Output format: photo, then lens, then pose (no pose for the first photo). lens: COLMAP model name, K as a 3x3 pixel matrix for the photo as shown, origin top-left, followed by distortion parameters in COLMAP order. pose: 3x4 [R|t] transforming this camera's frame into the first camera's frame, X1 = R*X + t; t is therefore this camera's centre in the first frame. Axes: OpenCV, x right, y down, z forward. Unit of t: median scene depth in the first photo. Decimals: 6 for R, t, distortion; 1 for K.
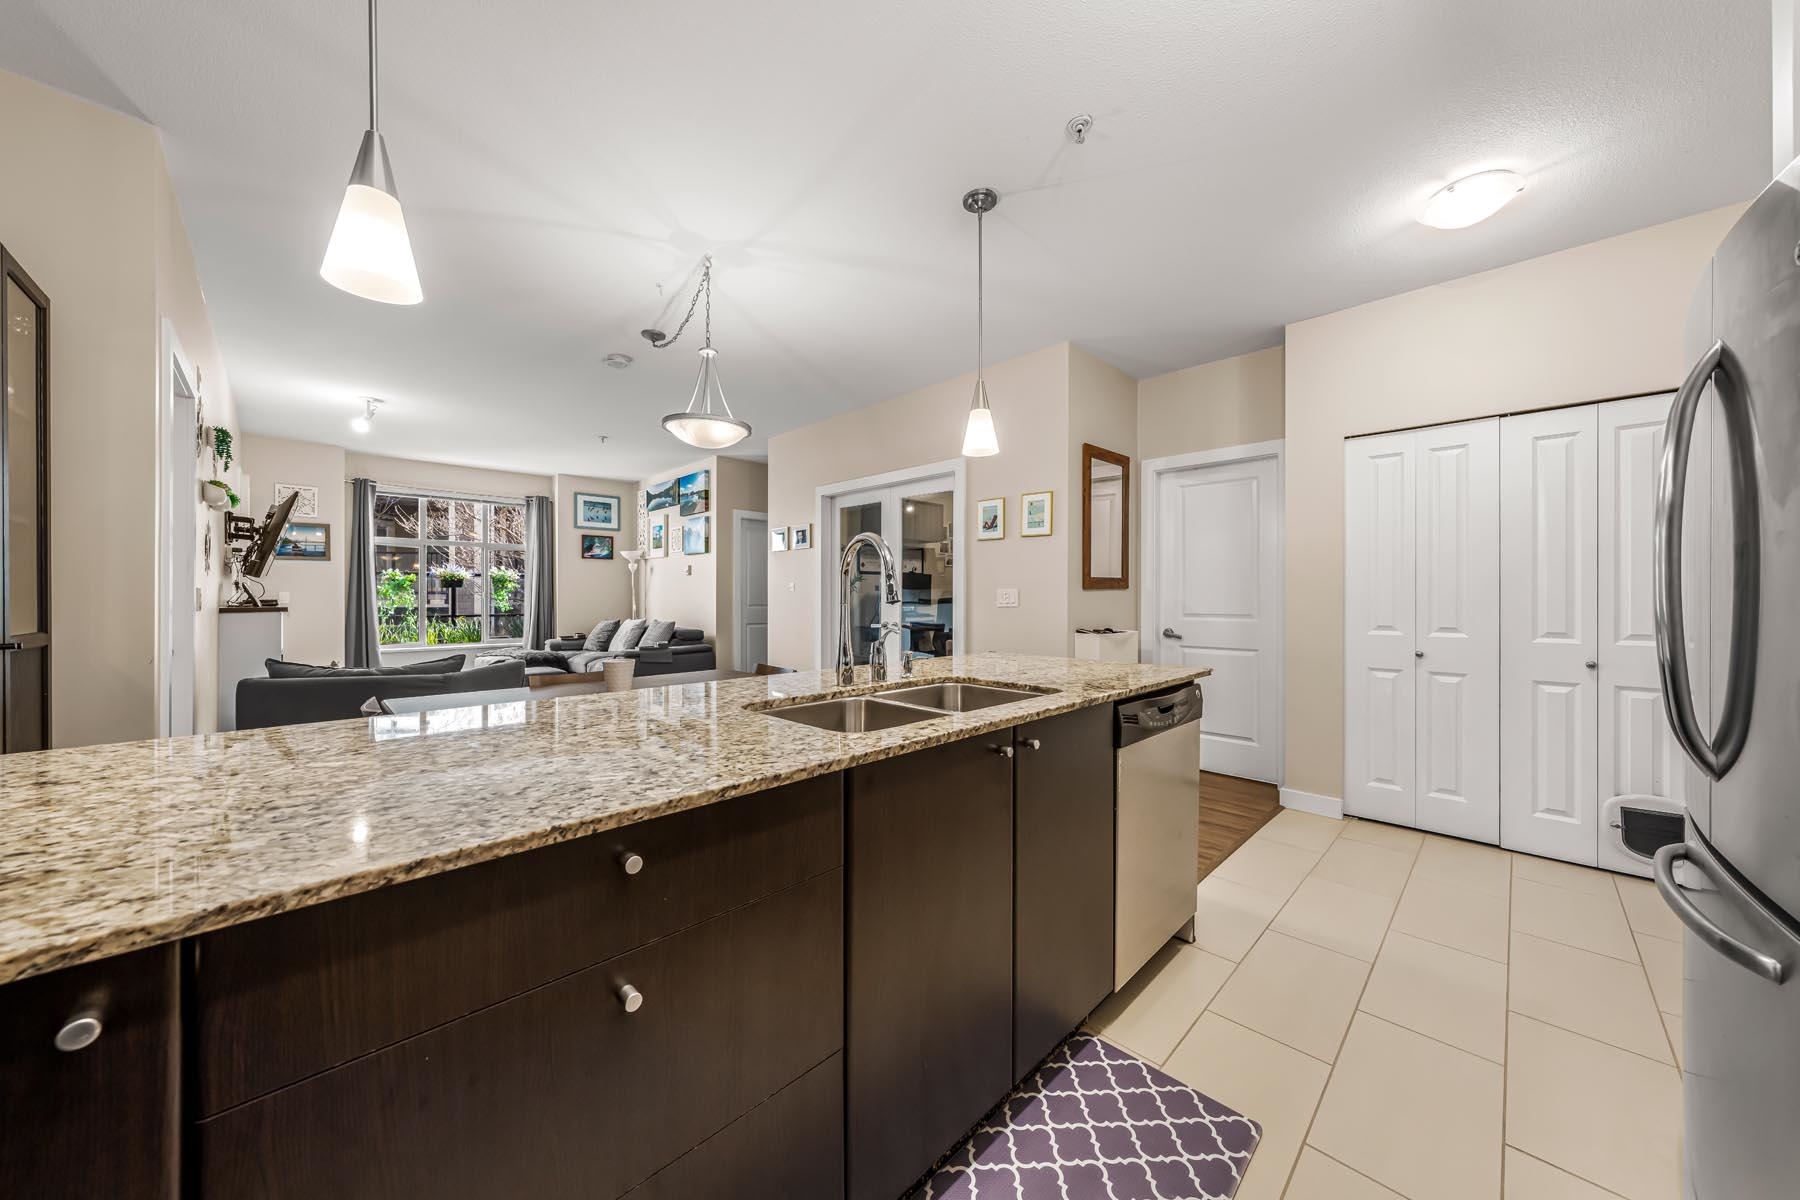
lens RADIAL K [[609.0, 0, 907.4], [0, 609.0, 596.1], [0, 0, 1]] dist [0.000493, 0.000028]
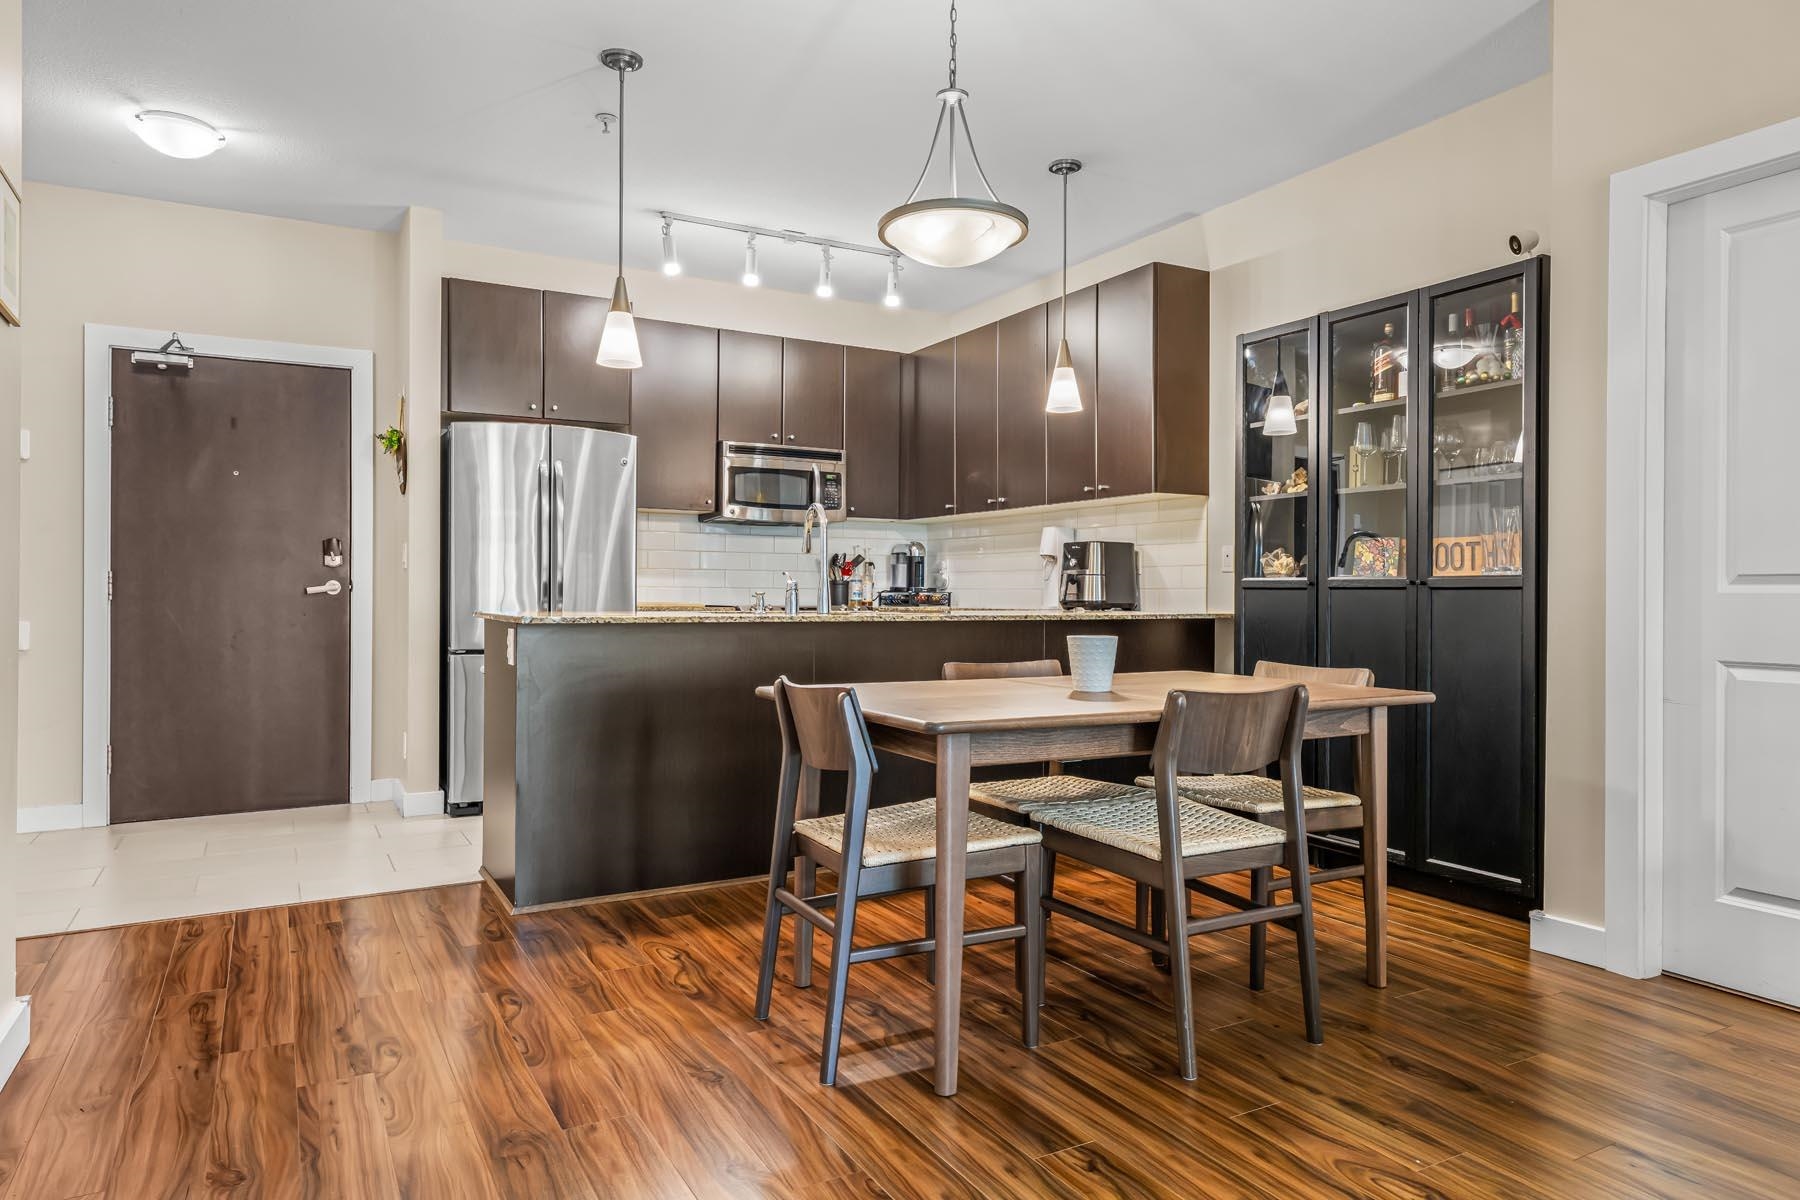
lens RADIAL K [[1120.0, 0, 900.0], [0, 1120.0, 600.0], [0, 0, 1]] dist [0.003973, 0.000966]
pose [[-0.960020, -0.008631, 0.279799, -0.208589], [-0.008377, 0.999963, 0.002101, 0.024660], [-0.279806, -0.000327, -0.960056, 0.722375]]
